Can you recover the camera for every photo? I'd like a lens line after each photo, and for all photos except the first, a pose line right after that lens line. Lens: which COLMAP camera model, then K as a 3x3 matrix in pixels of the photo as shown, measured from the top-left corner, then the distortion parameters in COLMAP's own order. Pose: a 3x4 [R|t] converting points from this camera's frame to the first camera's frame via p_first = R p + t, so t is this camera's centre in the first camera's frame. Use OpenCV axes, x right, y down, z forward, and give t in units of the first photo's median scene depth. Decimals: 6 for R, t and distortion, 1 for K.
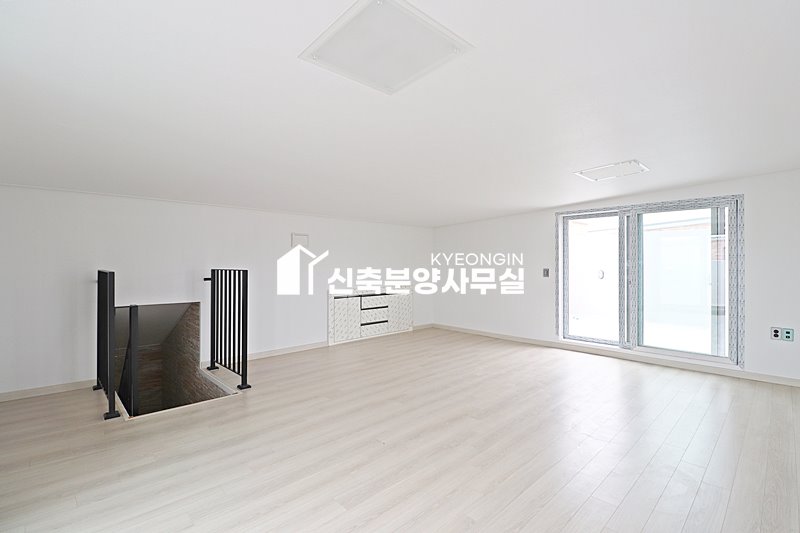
lens RADIAL K [[371.6, 0, 400.0], [0, 371.6, 266.5], [0, 0, 1]] dist [-0.003123, -0.011594]
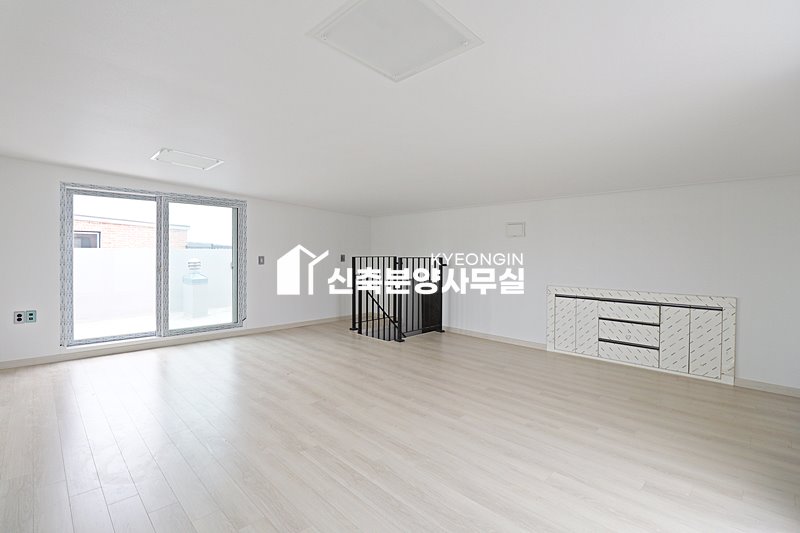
lens RADIAL K [[371.6, 0, 400.0], [0, 371.6, 266.5], [0, 0, 1]] dist [-0.003123, -0.011594]
pose [[0.012570, 0.033094, -0.999373, 0.922096], [-0.014396, 0.999355, 0.032912, -0.003756], [0.999817, 0.013974, 0.013038, 0.920790]]
